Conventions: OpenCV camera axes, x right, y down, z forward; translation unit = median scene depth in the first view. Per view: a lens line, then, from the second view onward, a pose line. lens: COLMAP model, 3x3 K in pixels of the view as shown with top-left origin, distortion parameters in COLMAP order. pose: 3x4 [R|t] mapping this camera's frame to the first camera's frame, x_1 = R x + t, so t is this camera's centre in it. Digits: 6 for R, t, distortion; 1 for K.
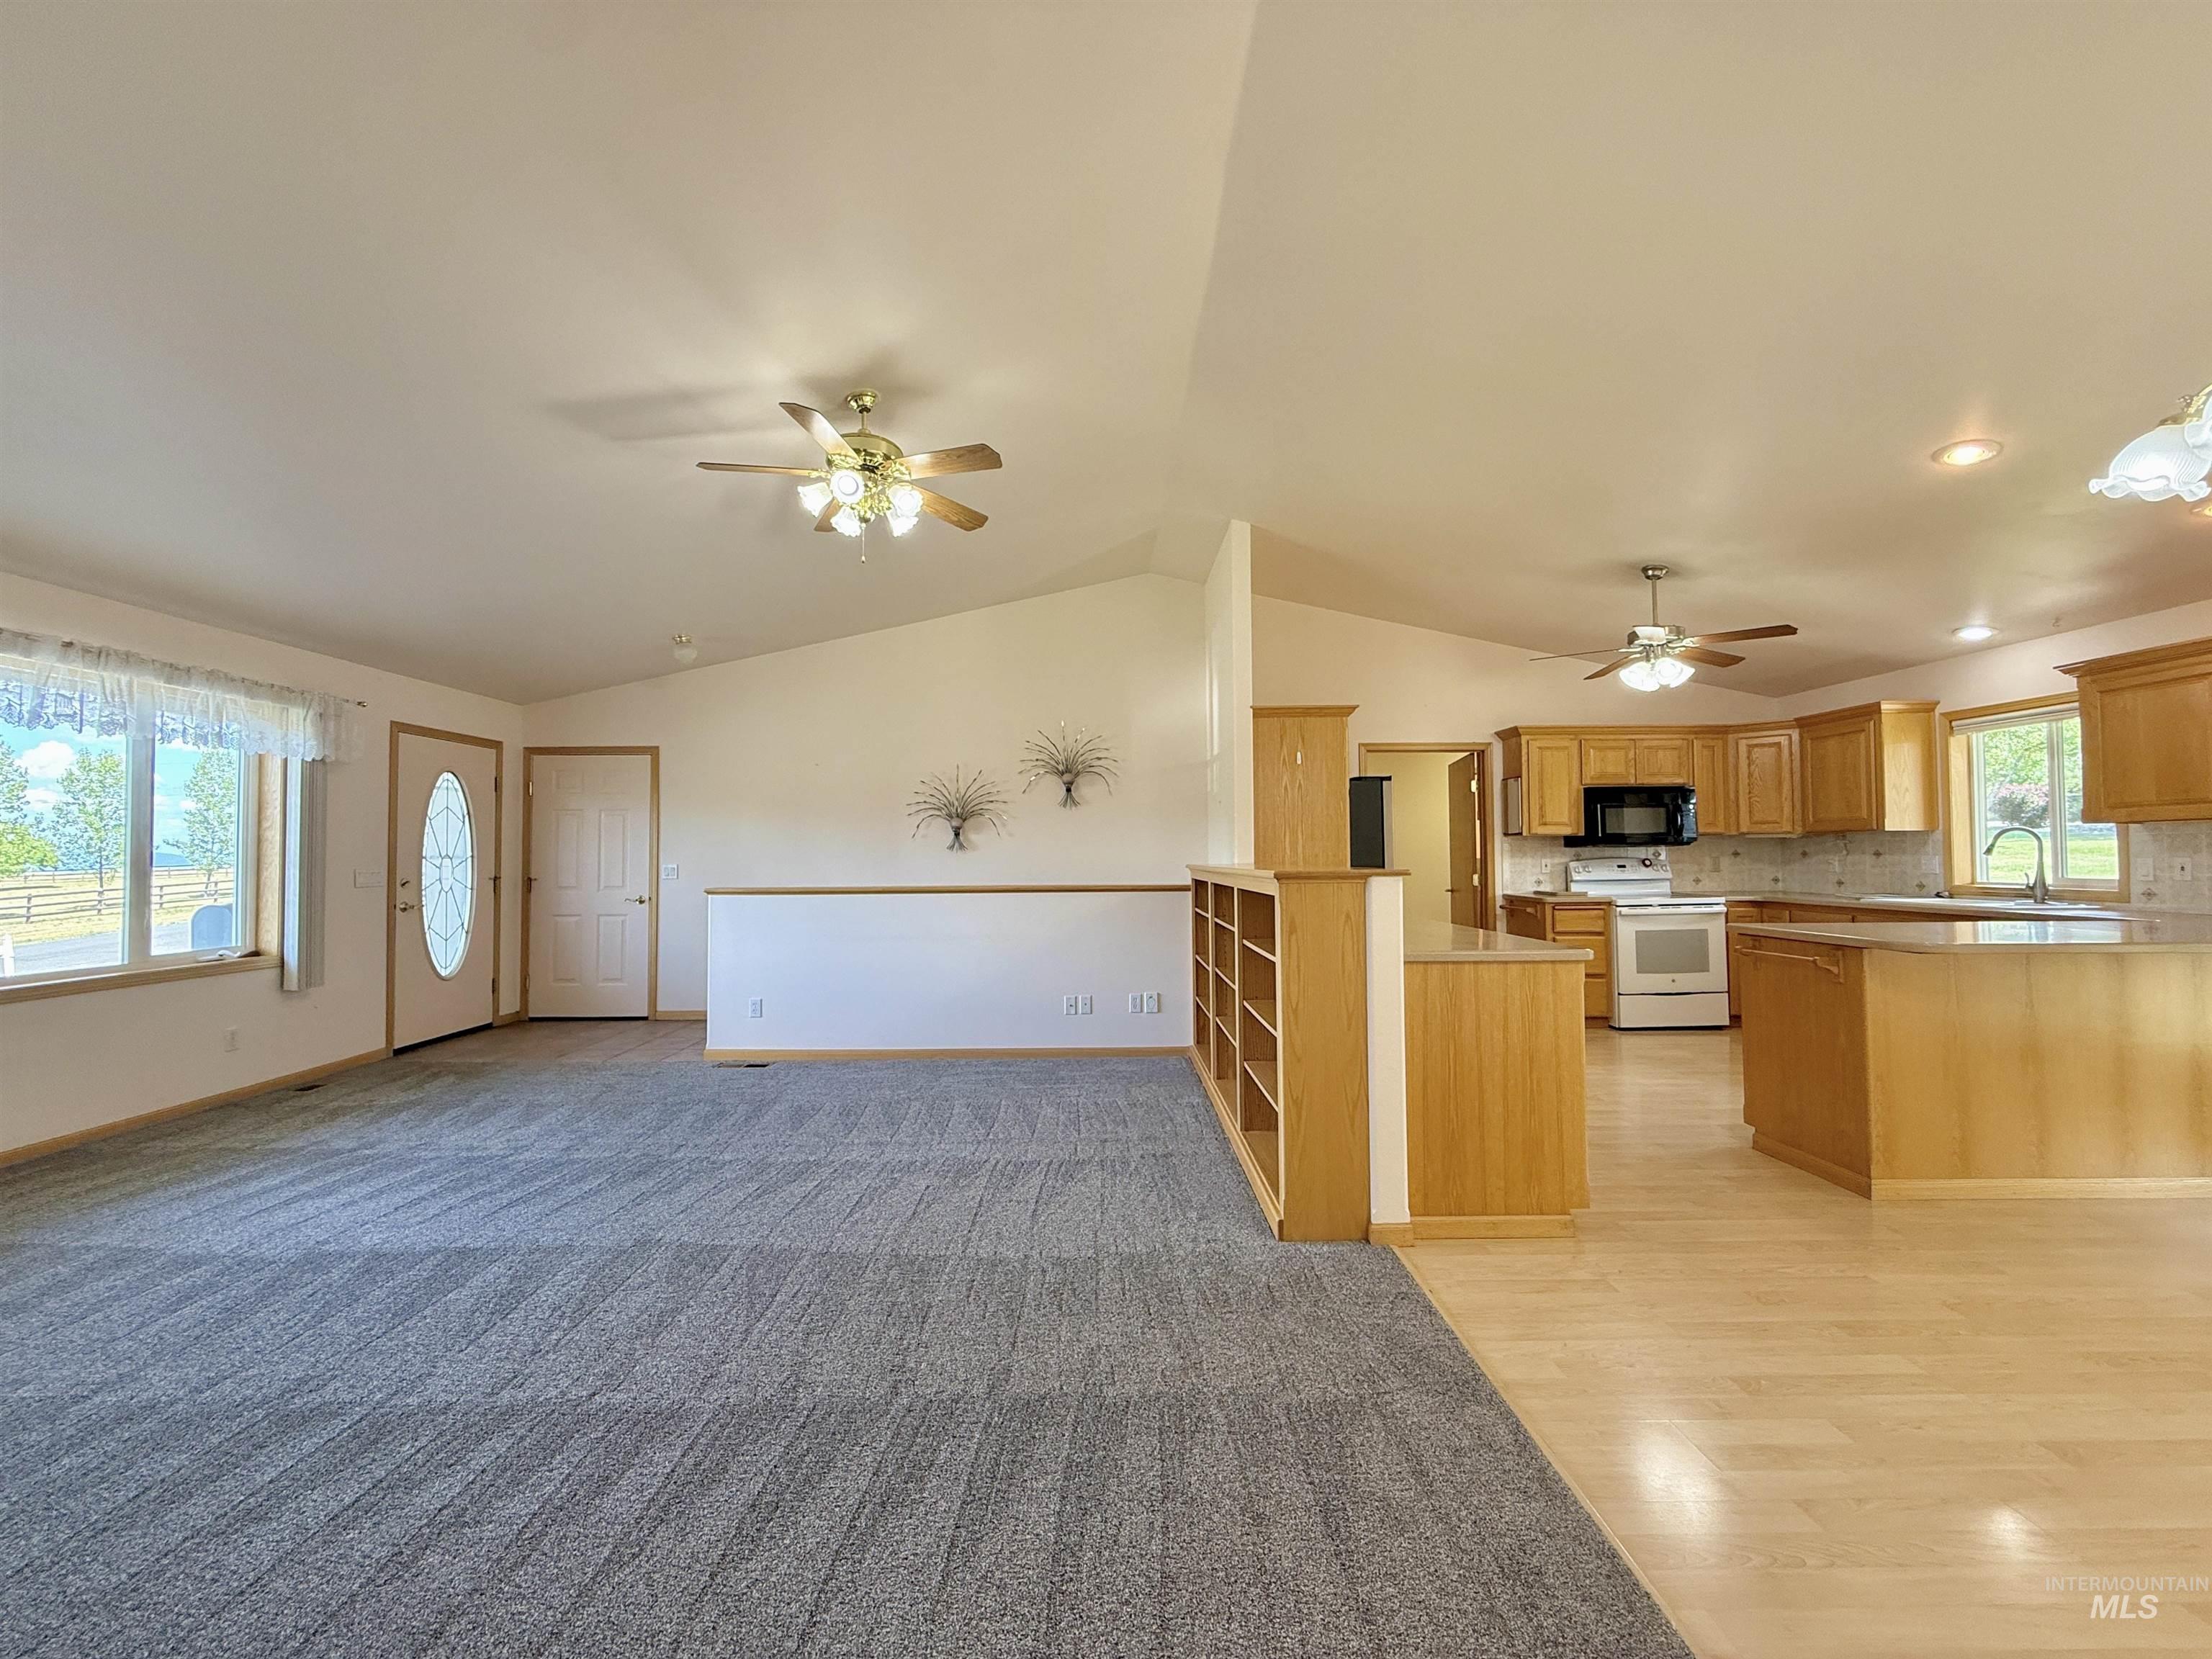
lens RADIAL K [[878.0, 0, 1101.8], [0, 878.0, 831.3], [0, 0, 1]] dist [0.000714, 0.000054]
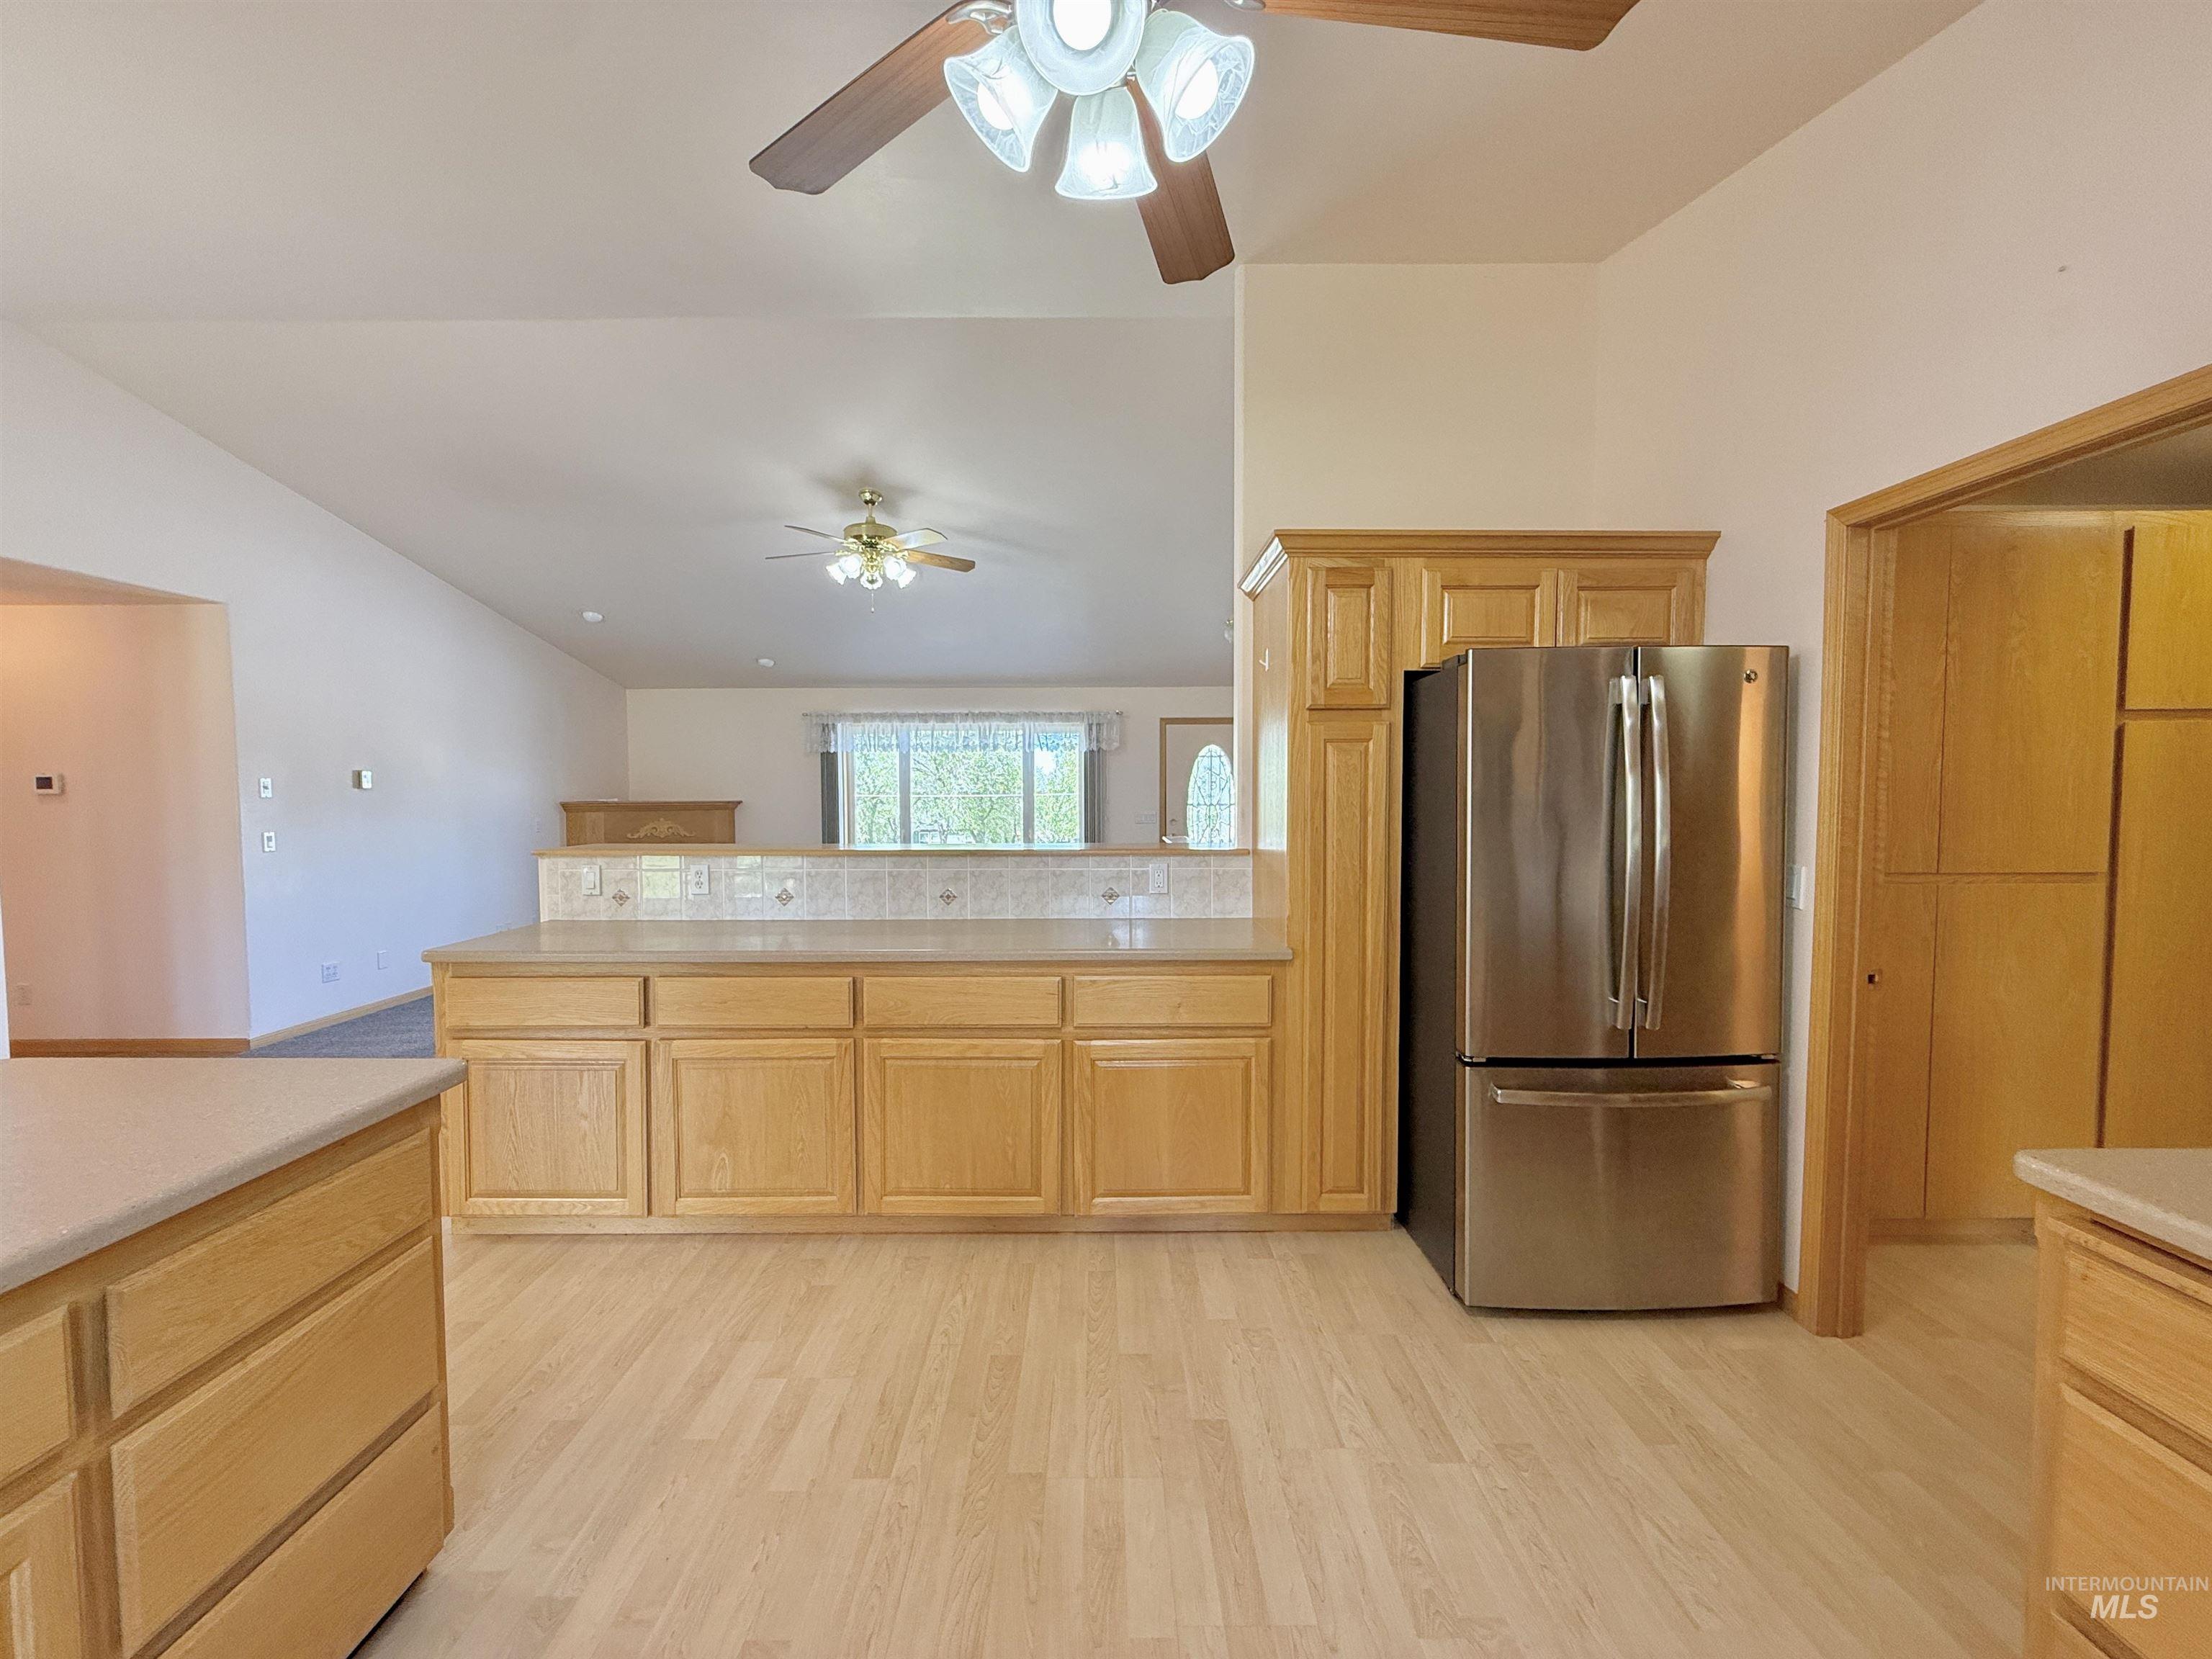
lens RADIAL K [[878.0, 0, 1101.8], [0, 878.0, 831.3], [0, 0, 1]] dist [0.000714, 0.000054]
pose [[-0.003775, 0.052929, -0.998591, 0.702577], [0.032076, 0.998091, 0.052781, -0.008964], [0.999478, -0.031832, -0.005466, 0.819794]]
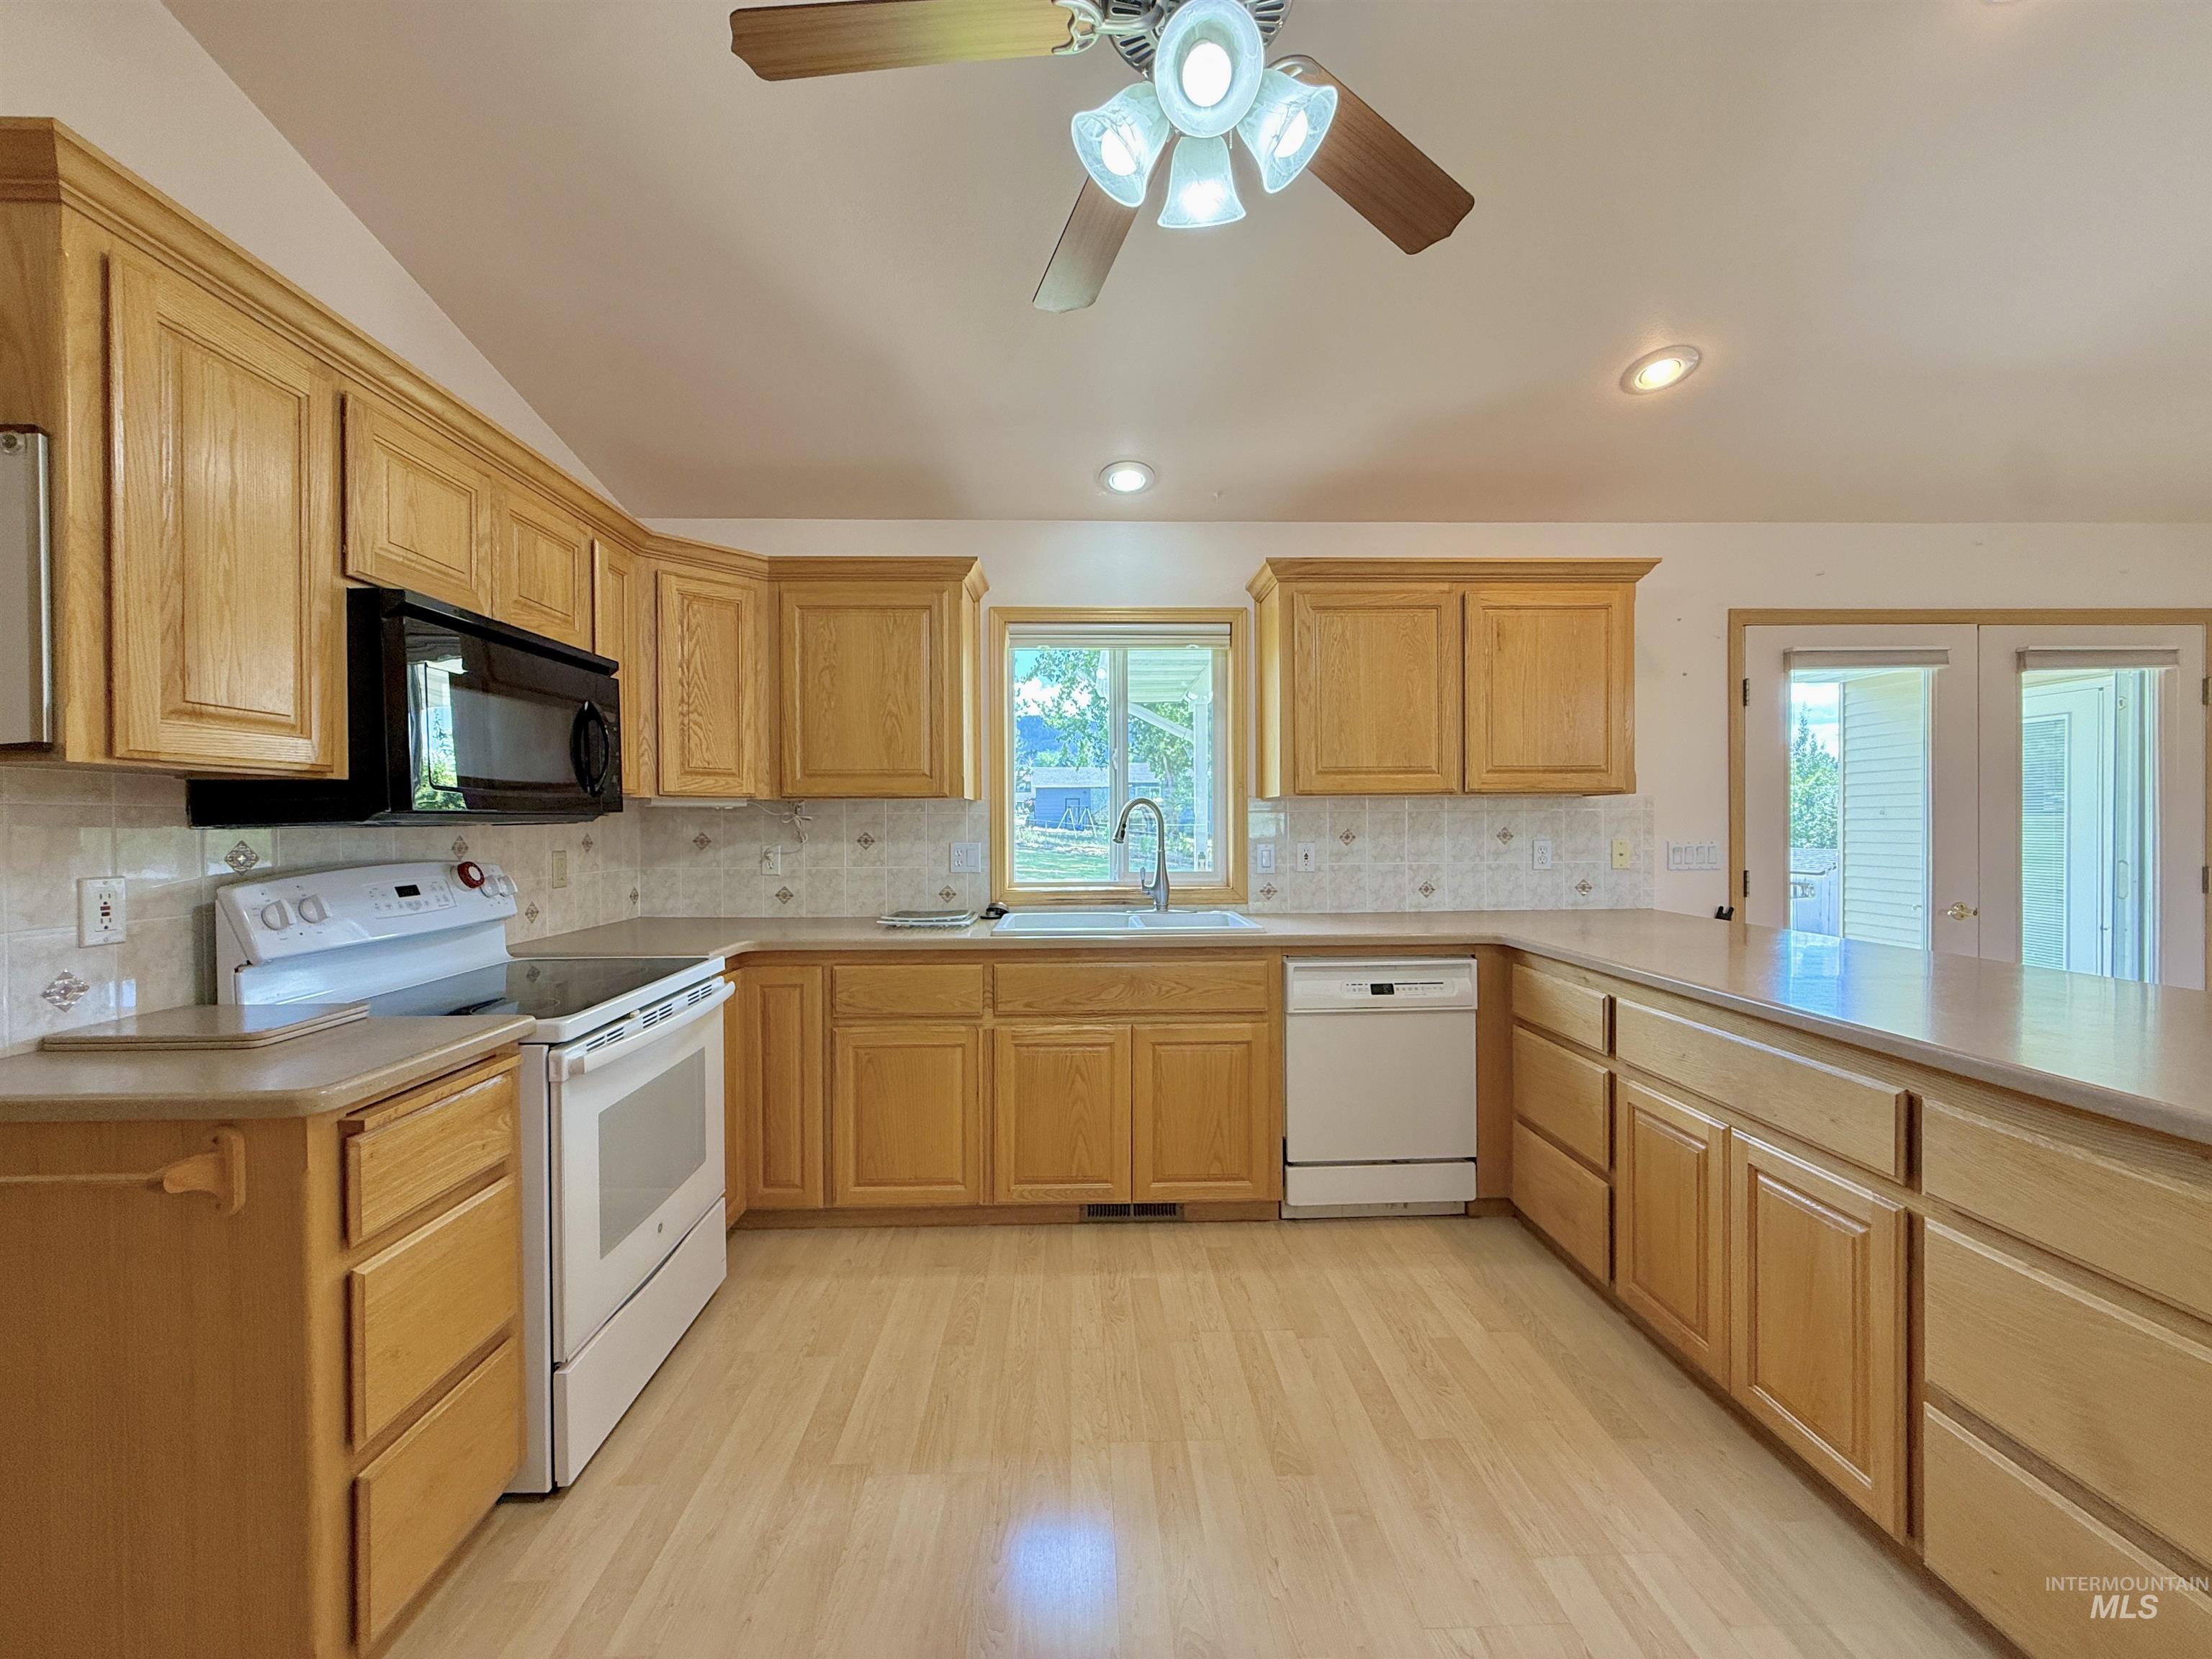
lens RADIAL K [[880.4, 0, 1099.0], [0, 880.4, 830.4], [0, 0, 1]] dist [-0.000086, -0.000307]
pose [[-0.019258, -0.000279, 0.999815, 0.314968], [-0.020488, 0.999790, -0.000115, 0.016042], [-0.999605, -0.020487, -0.019260, 0.847036]]
